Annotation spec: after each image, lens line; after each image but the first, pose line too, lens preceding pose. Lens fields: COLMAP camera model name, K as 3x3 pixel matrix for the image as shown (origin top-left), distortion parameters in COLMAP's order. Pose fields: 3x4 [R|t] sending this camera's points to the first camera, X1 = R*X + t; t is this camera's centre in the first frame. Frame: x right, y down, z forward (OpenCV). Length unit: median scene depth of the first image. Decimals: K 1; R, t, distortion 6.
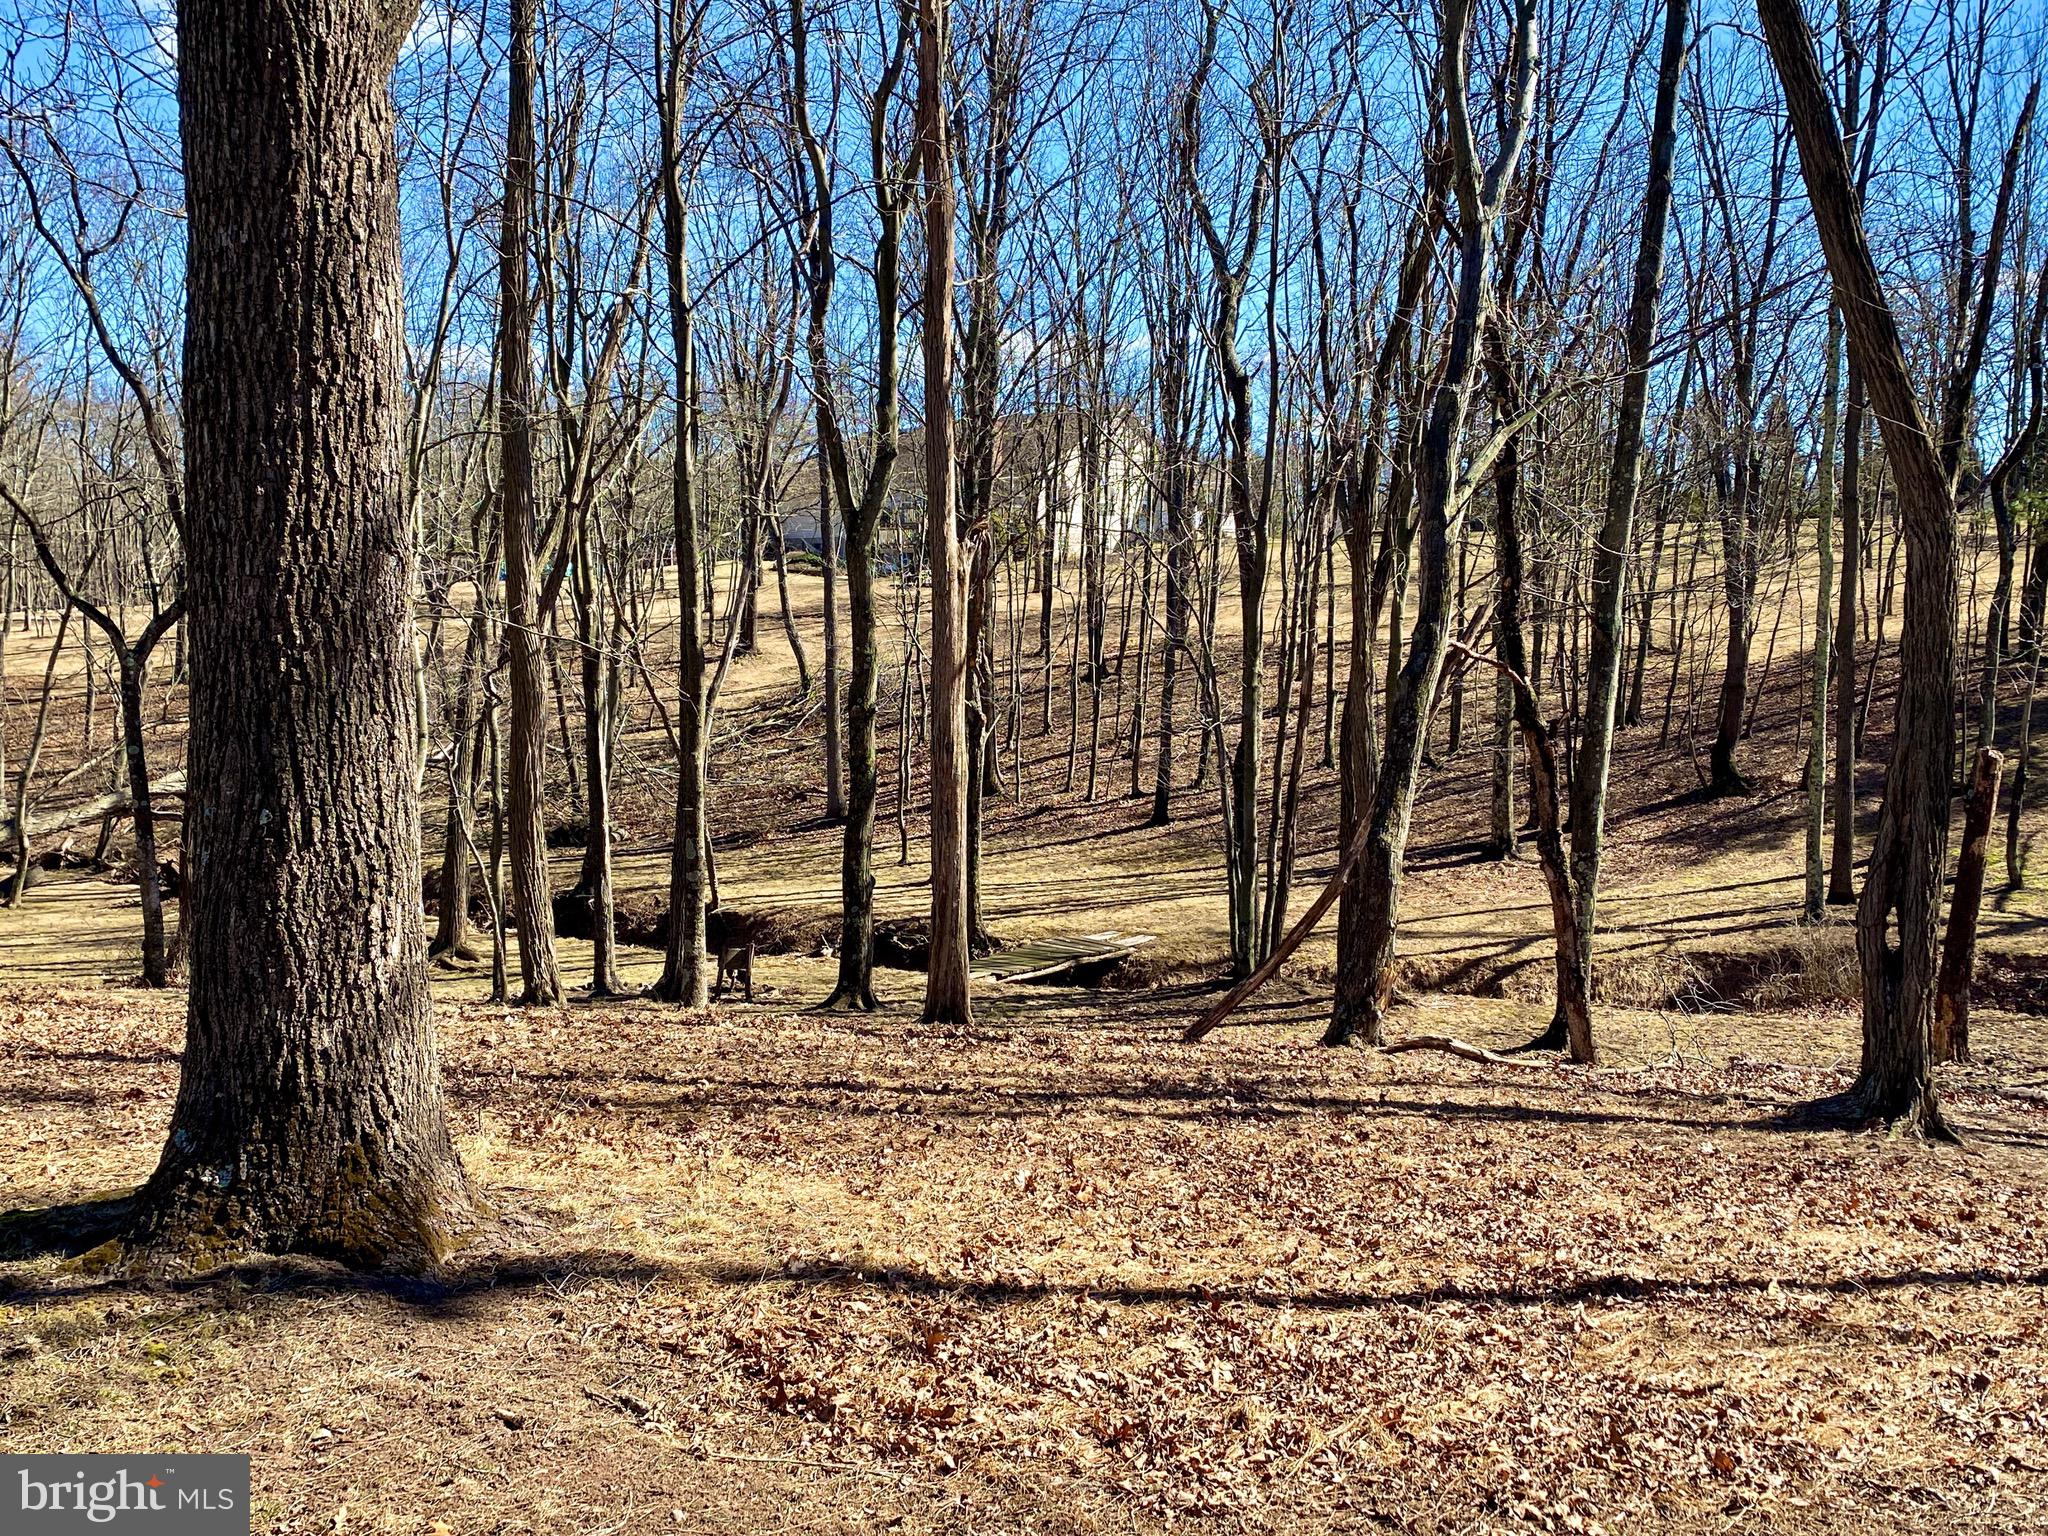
lens RADIAL K [[1910.2, 0, 1024.0], [0, 1910.2, 768.0], [0, 0, 1]] dist [-0.000784, -0.000077]
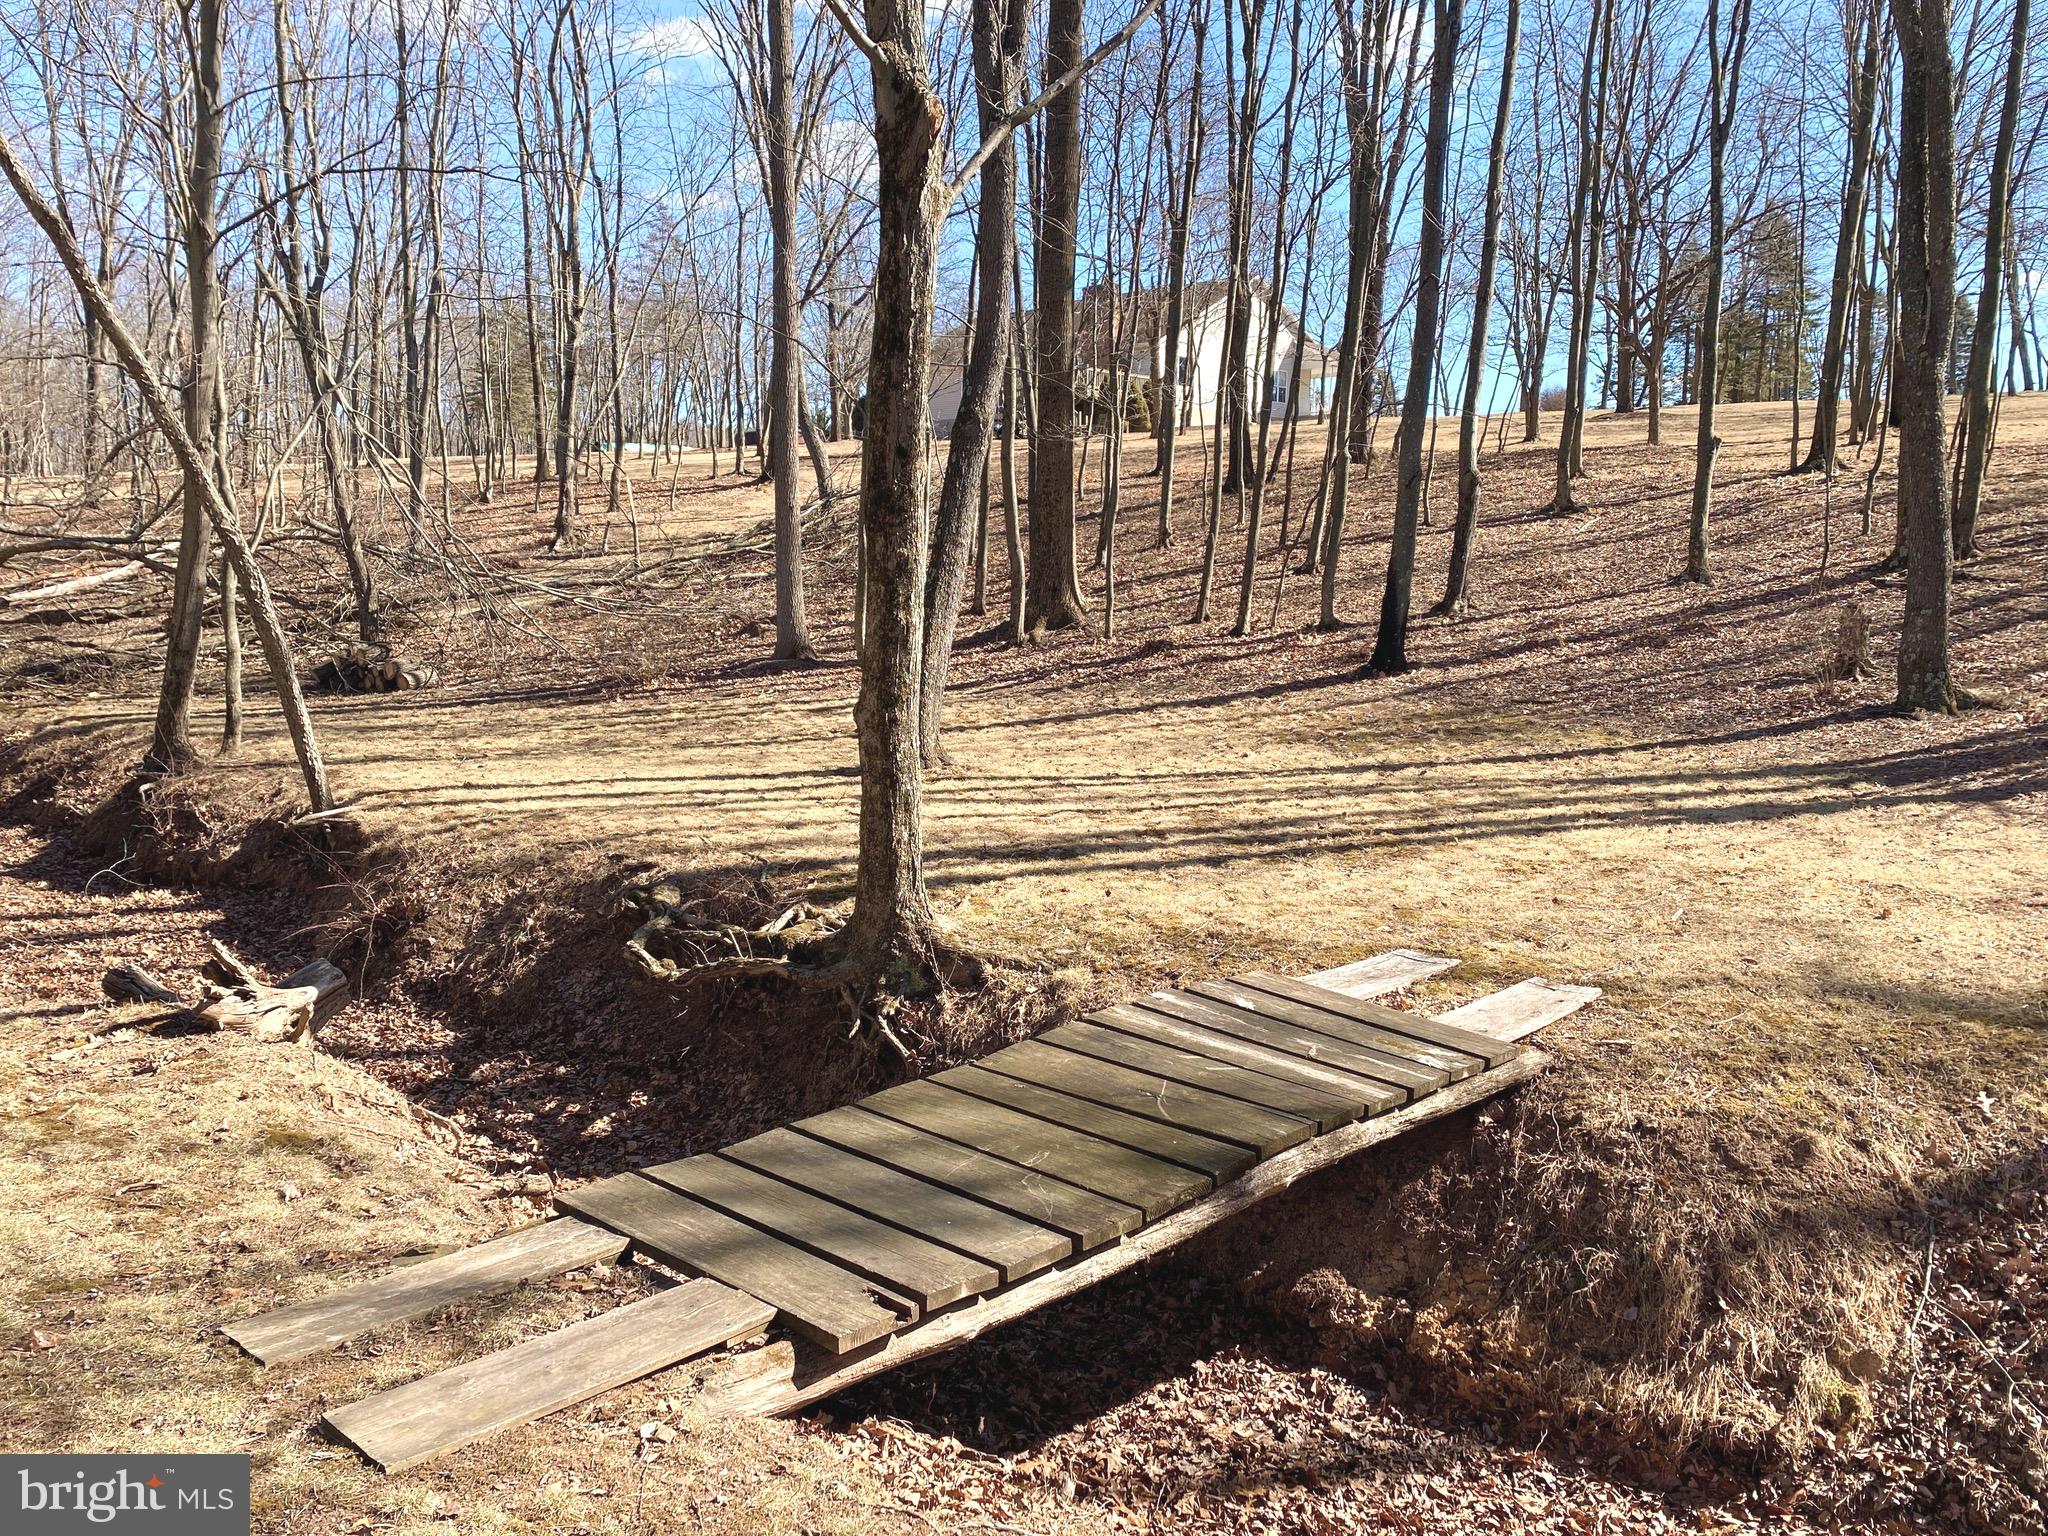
lens RADIAL K [[1569.7, 0, 1024.0], [0, 1569.7, 768.0], [0, 0, 1]] dist [0.074216, -0.195903]
pose [[0.996902, 0.035128, -0.070373, 0.006049], [-0.032020, 0.998482, 0.044822, 0.037781], [0.071841, -0.042429, 0.996513, 0.567969]]
